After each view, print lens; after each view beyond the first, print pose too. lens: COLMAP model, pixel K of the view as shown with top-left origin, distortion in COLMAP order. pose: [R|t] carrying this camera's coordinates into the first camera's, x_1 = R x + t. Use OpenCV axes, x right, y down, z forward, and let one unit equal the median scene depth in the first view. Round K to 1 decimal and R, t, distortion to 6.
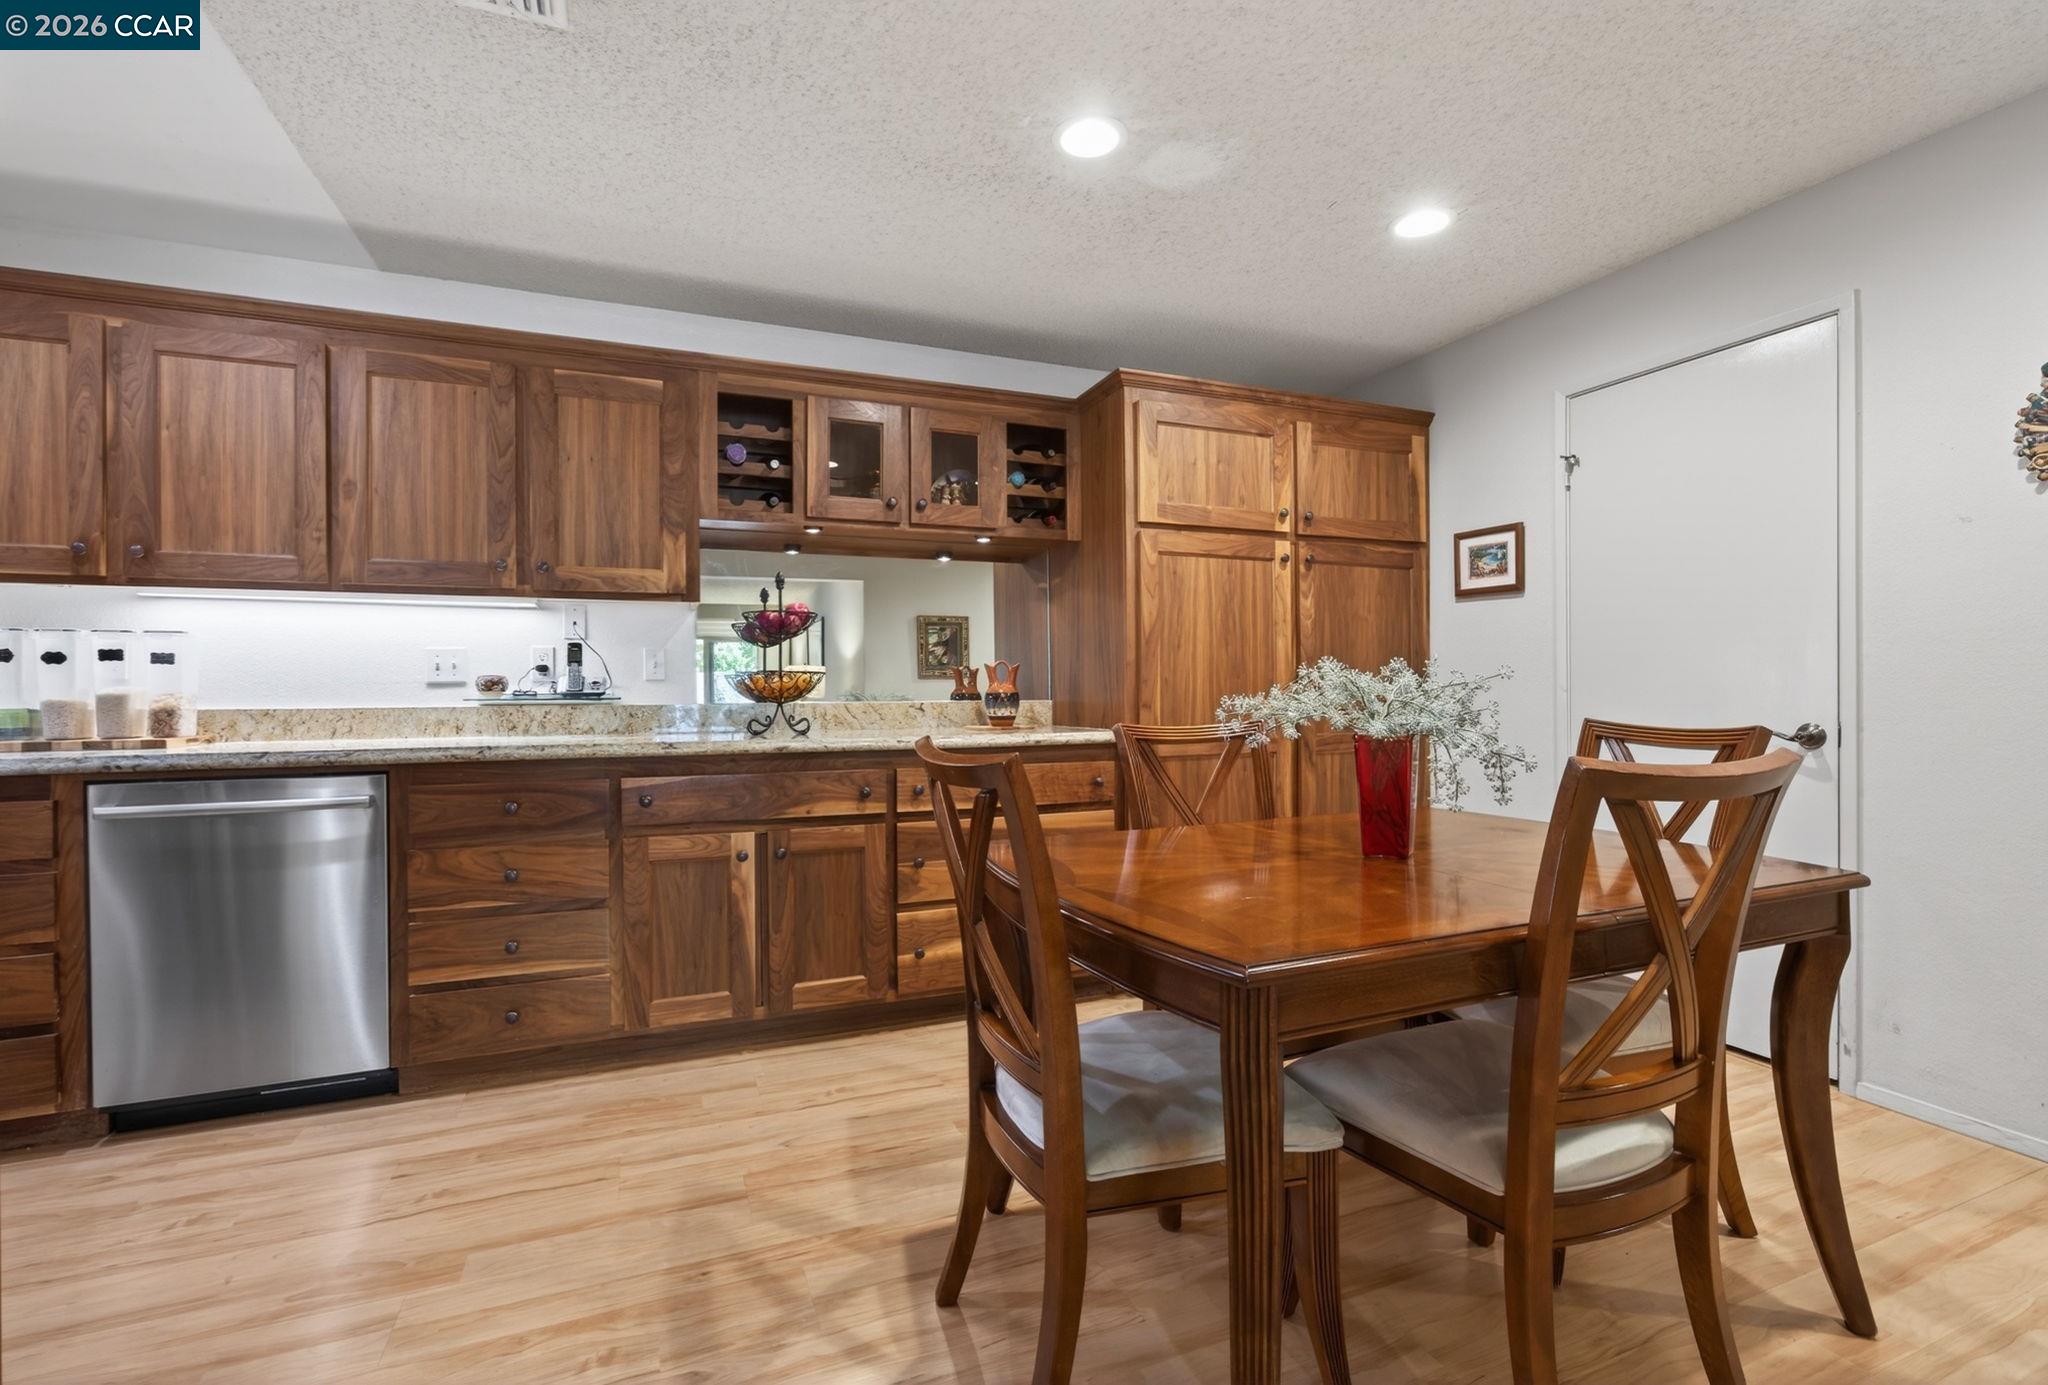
lens RADIAL K [[929.9, 0, 1025.2], [0, 929.9, 690.9], [0, 0, 1]] dist [-0.011023, 0.003695]
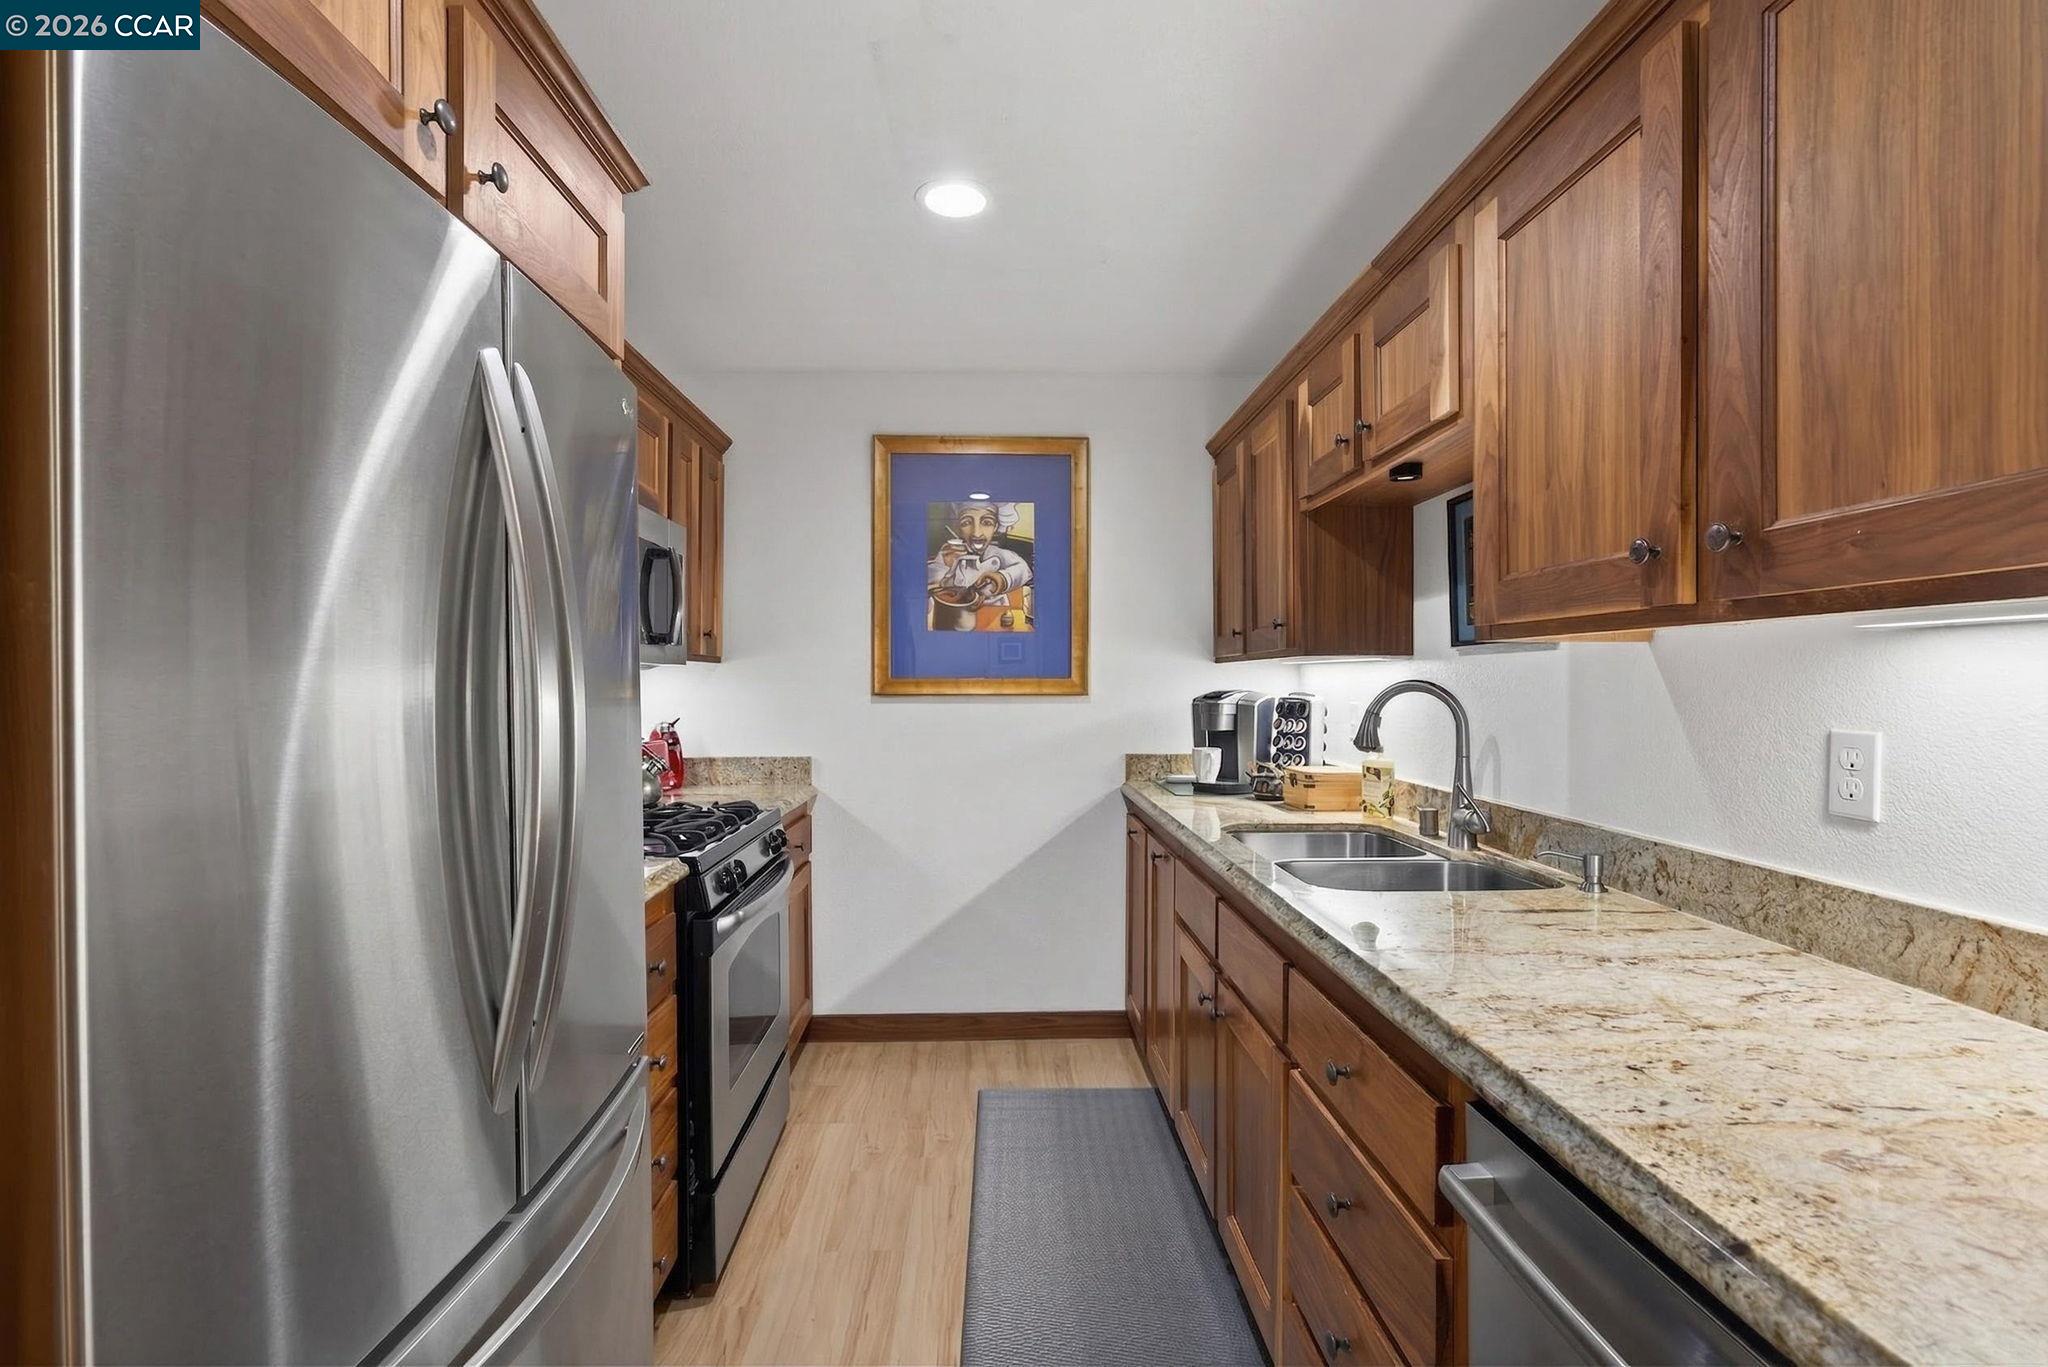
lens RADIAL K [[899.7, 0, 1043.4], [0, 899.7, 681.3], [0, 0, 1]] dist [-0.017728, 0.006512]
pose [[-0.325278, 0.004632, -0.945607, -0.481748], [-0.001682, 0.999984, 0.005477, -0.086963], [0.945617, 0.003372, -0.325264, 0.827942]]
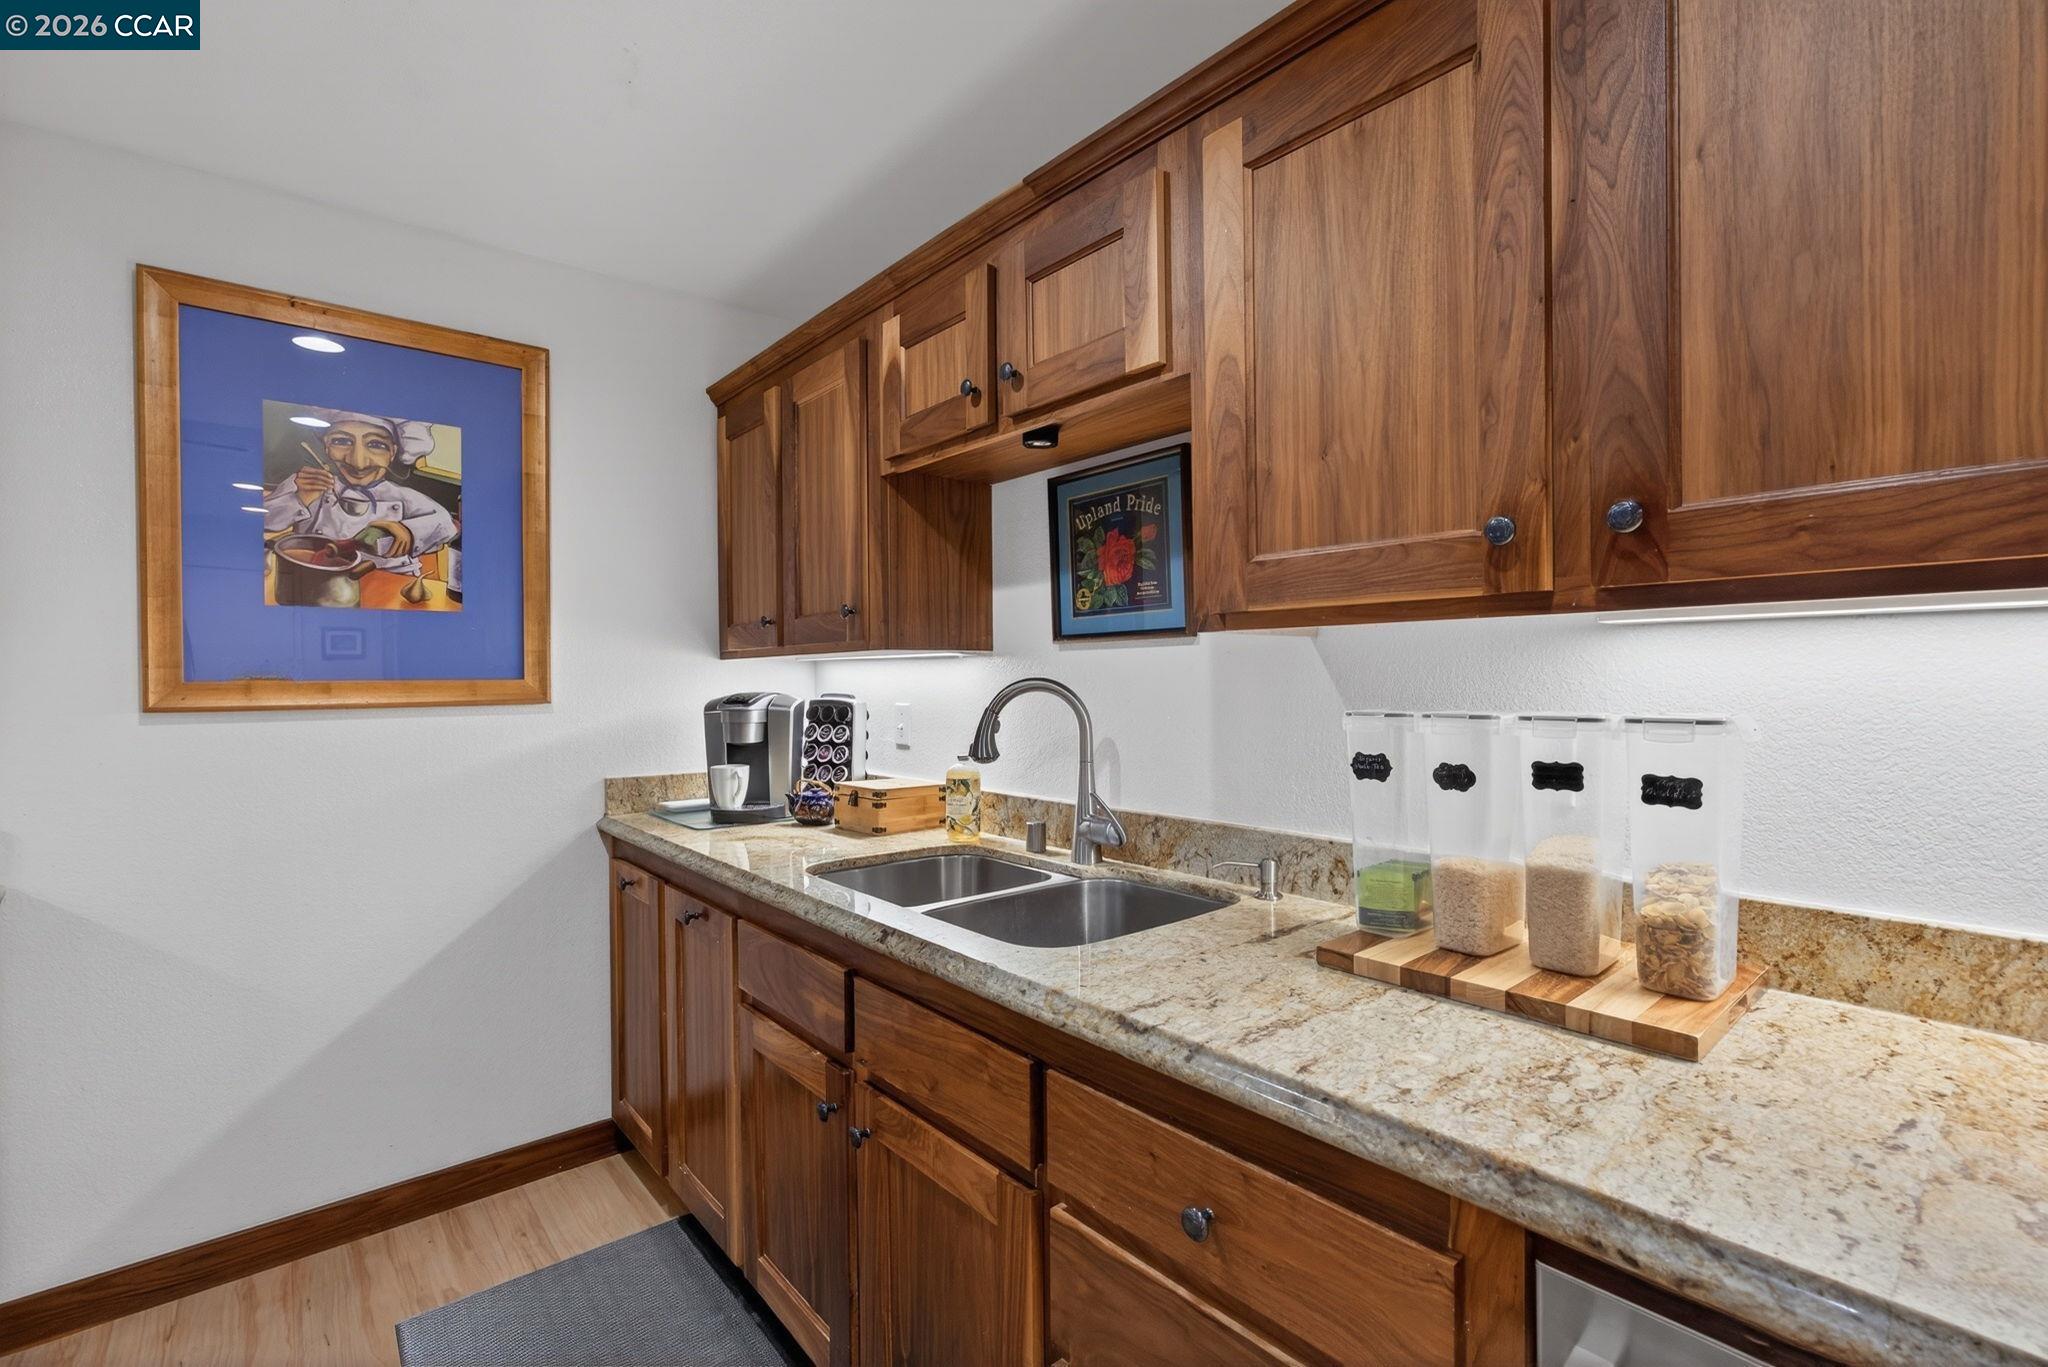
lens RADIAL K [[899.7, 0, 1019.1], [0, 899.7, 680.9], [0, 0, 1]] dist [-0.017728, 0.006512]
pose [[0.310007, 0.005334, -0.950719, -0.683406], [0.005164, 0.999960, 0.007294, -0.087187], [0.950720, -0.007171, 0.309967, 0.644761]]
